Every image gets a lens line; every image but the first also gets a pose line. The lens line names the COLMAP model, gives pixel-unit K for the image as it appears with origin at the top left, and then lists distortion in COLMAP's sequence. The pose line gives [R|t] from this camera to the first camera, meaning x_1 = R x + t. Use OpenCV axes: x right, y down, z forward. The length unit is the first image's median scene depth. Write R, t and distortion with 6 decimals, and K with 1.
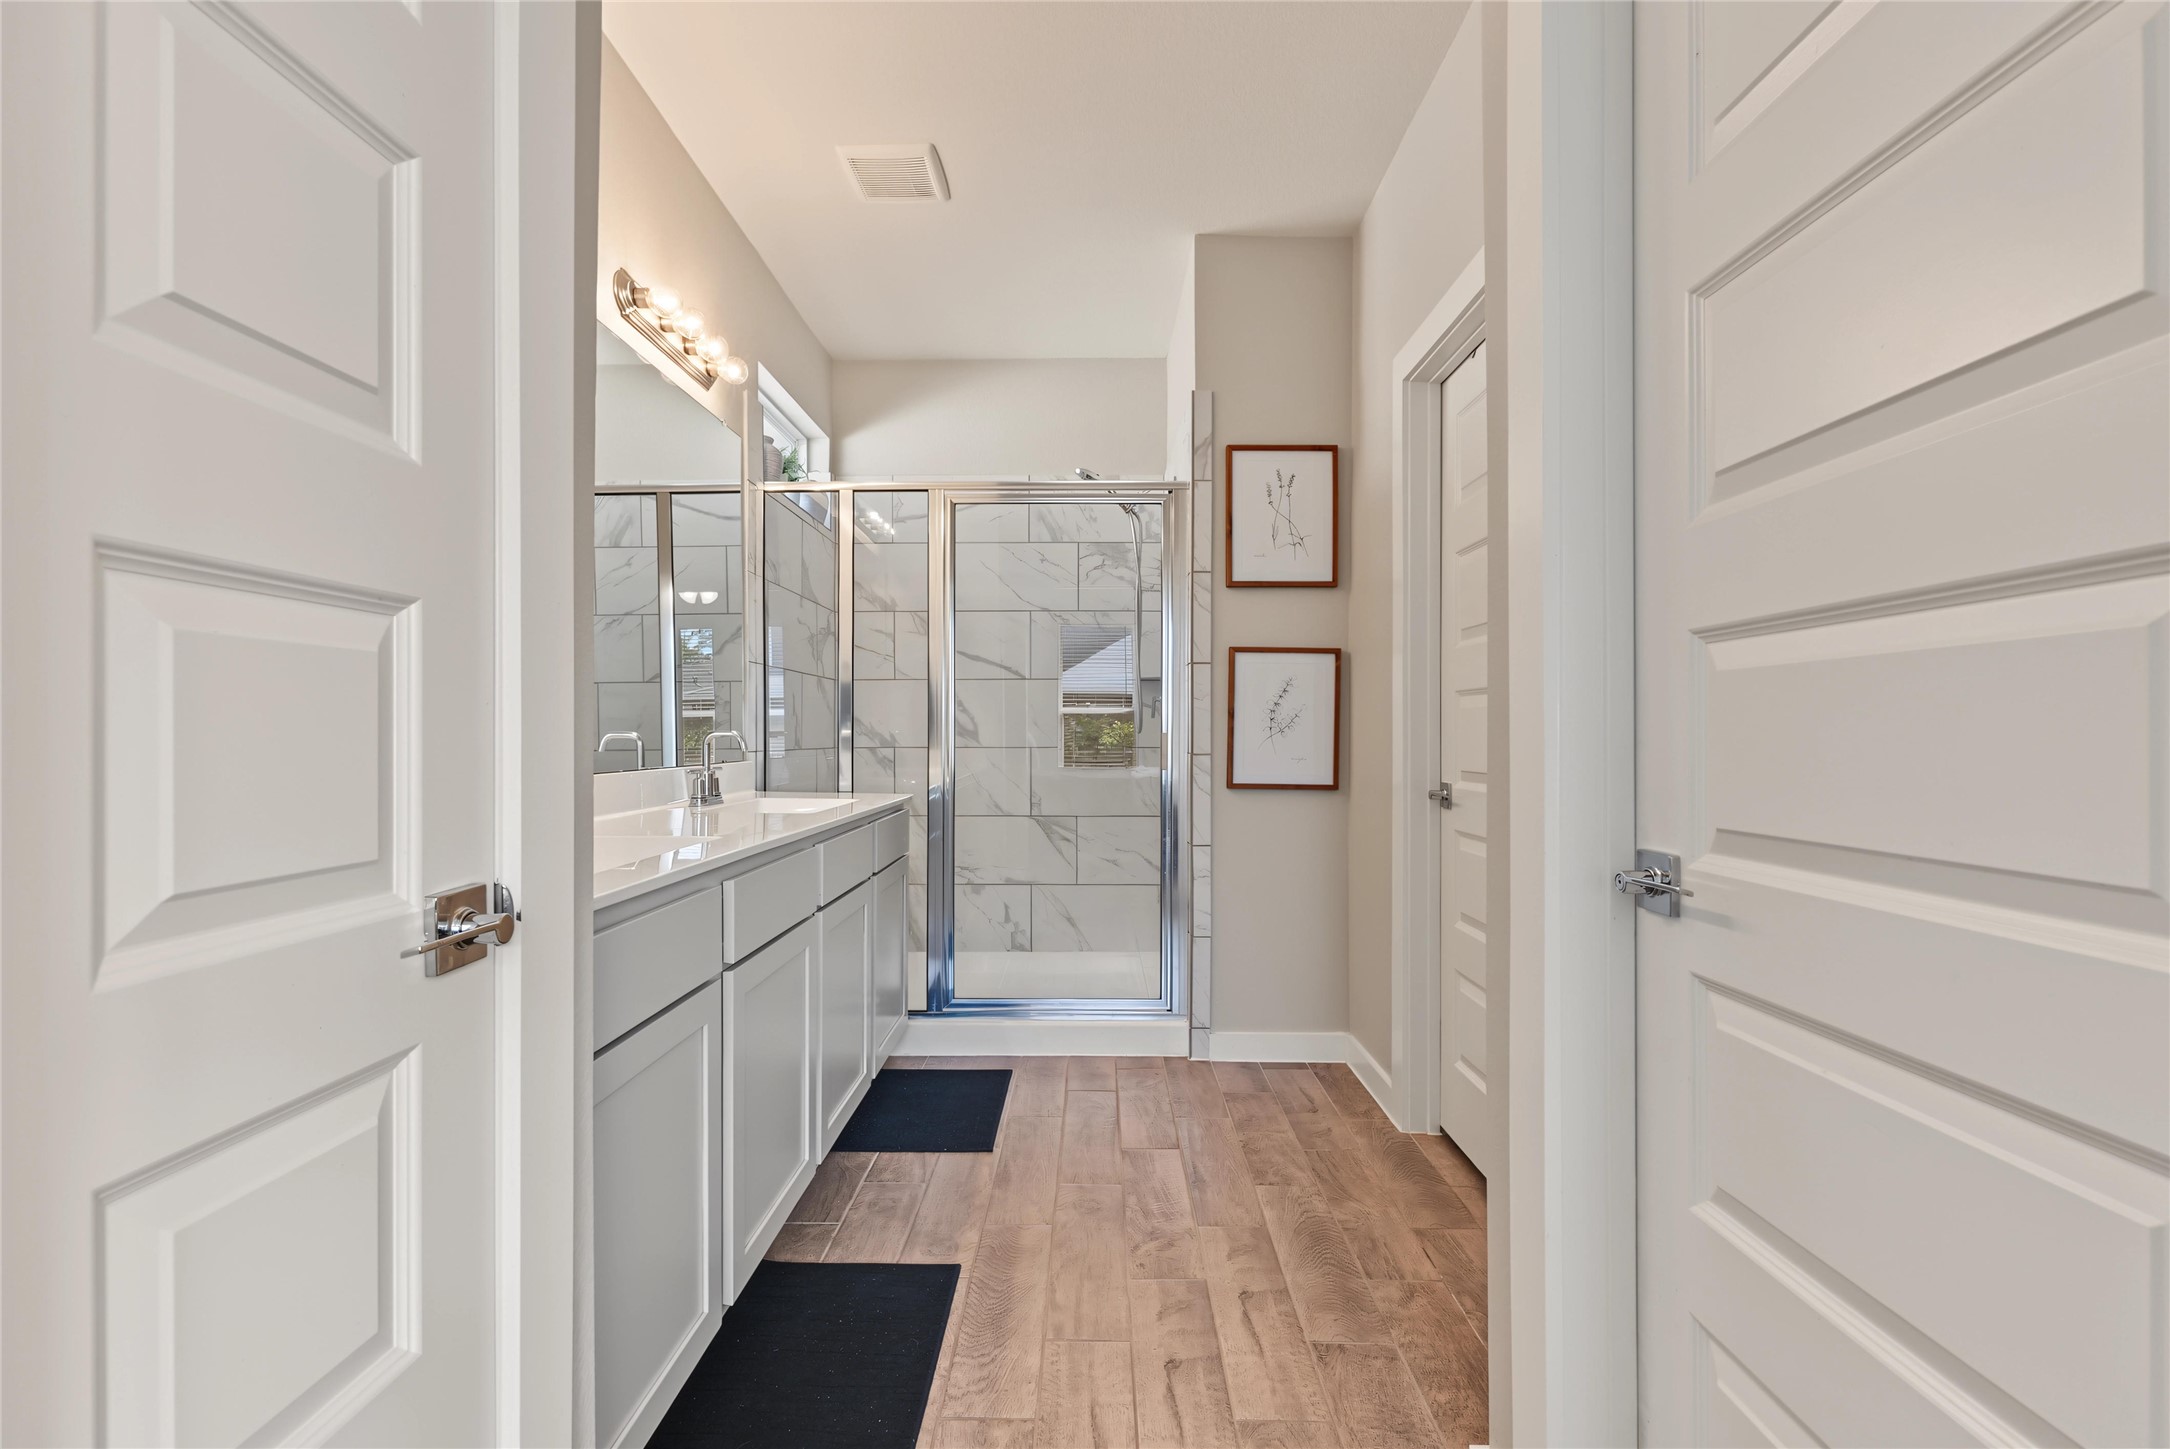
lens RADIAL K [[981.7, 0, 1077.3], [0, 981.7, 728.5], [0, 0, 1]] dist [-0.000731, -0.000617]
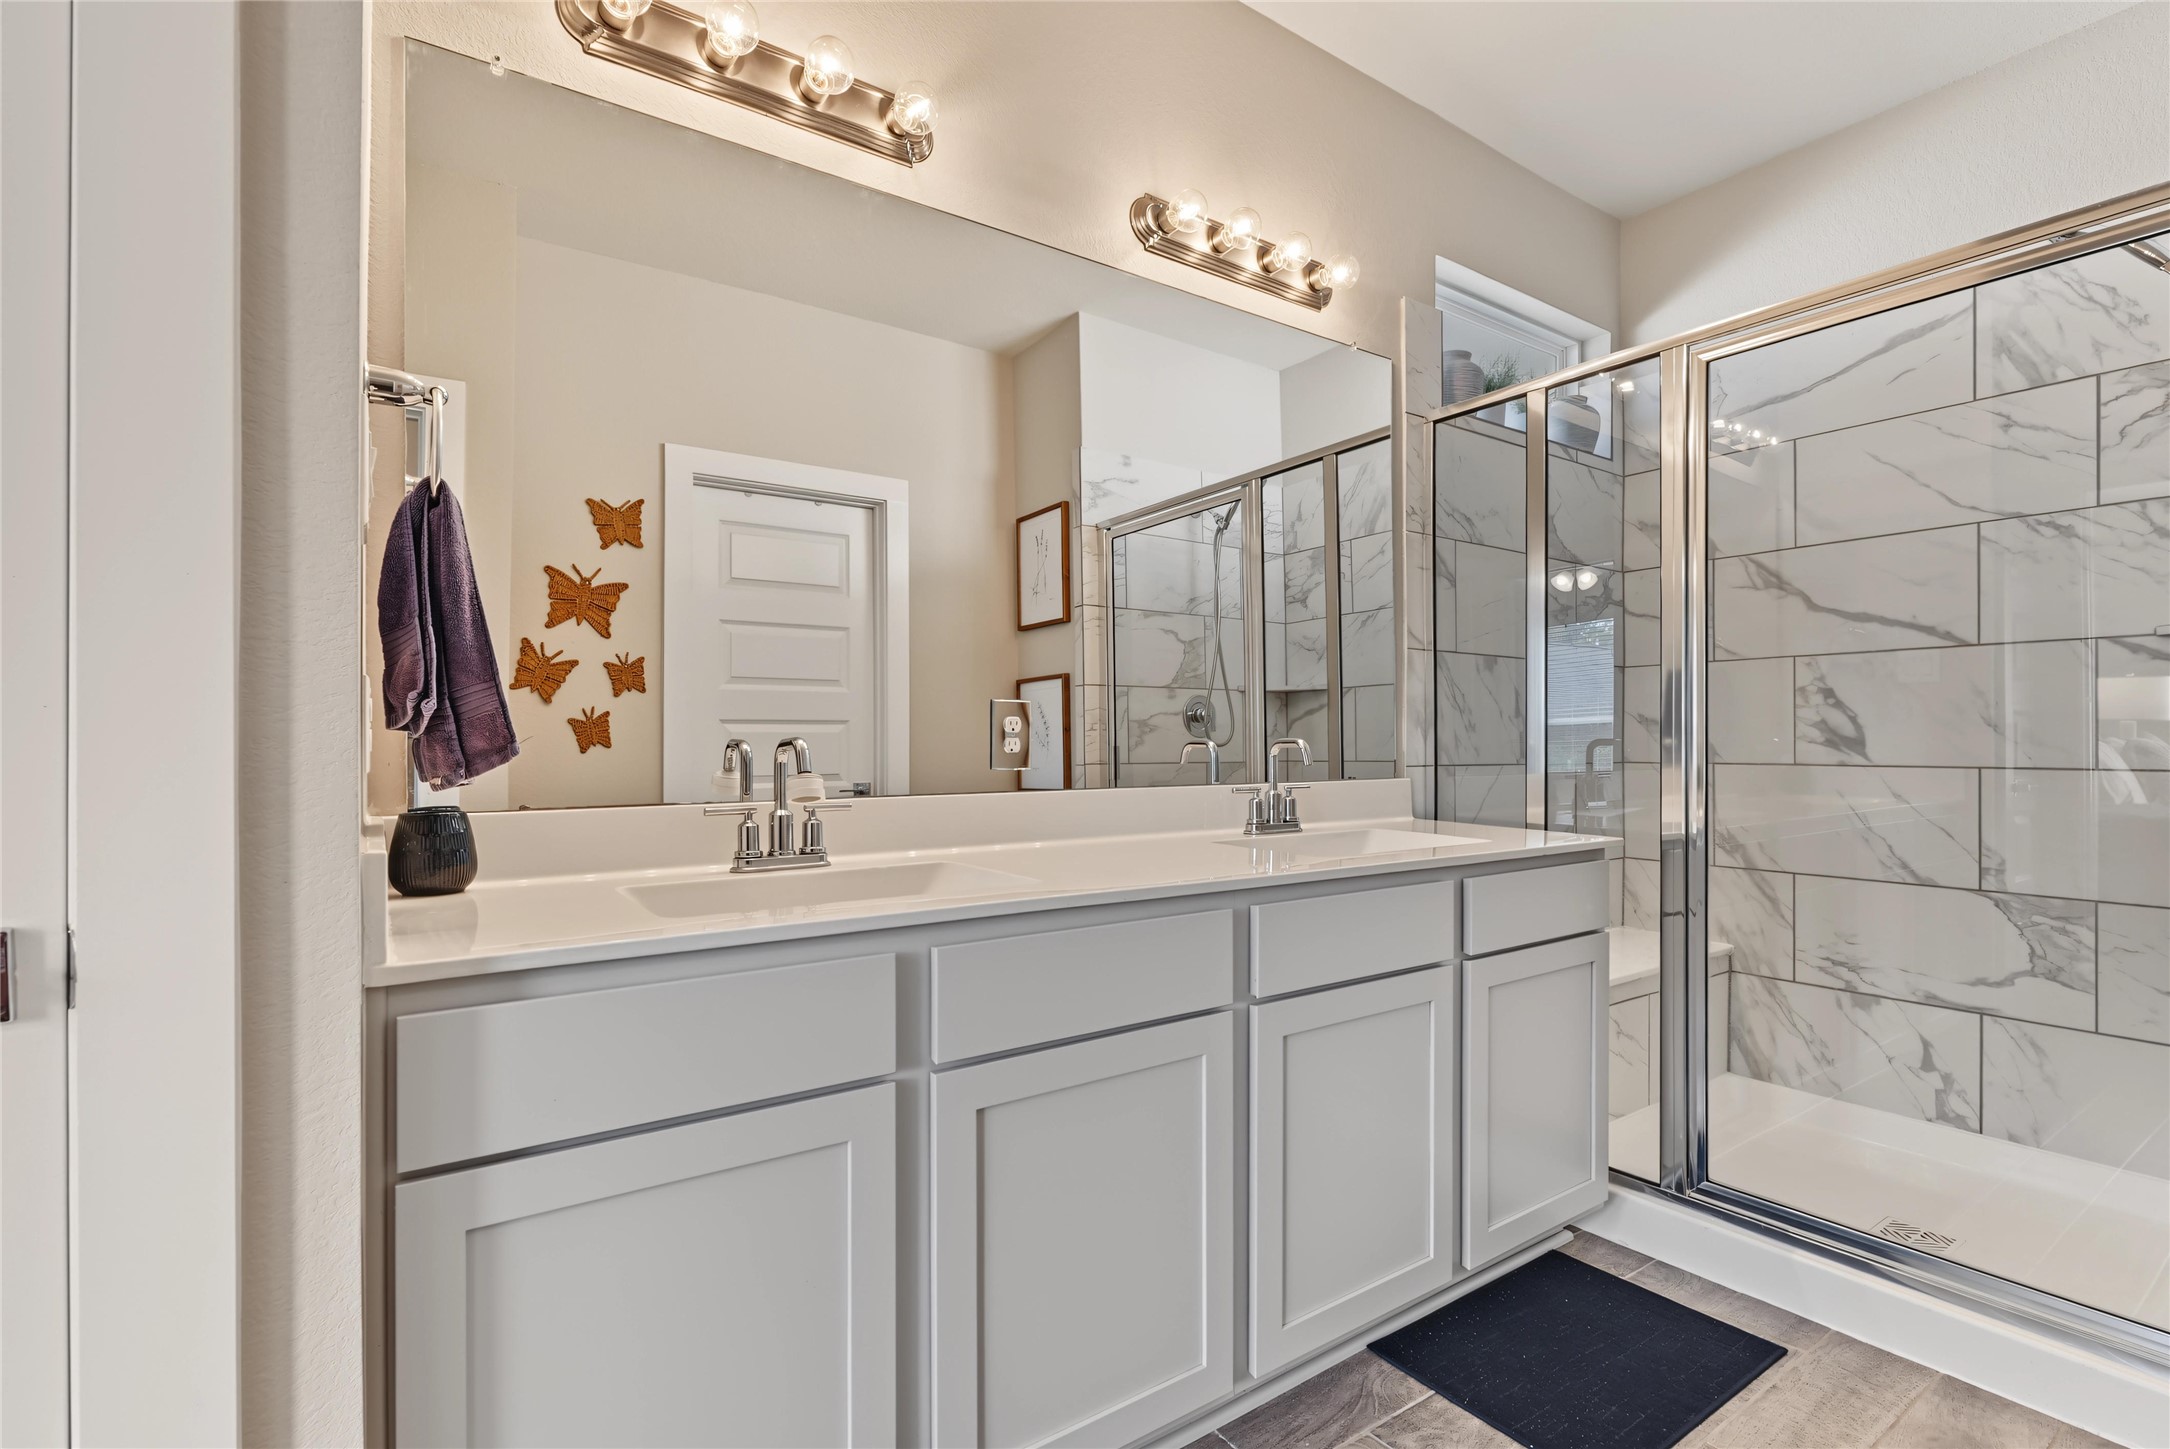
lens RADIAL K [[1004.6, 0, 1086.9], [0, 1004.6, 742.9], [0, 0, 1]] dist [-0.004522, -0.000941]
pose [[0.581988, -0.003027, -0.813191, 0.119859], [0.005699, 0.999984, 0.000356, 0.002583], [0.813177, -0.004842, 0.581996, 0.258218]]
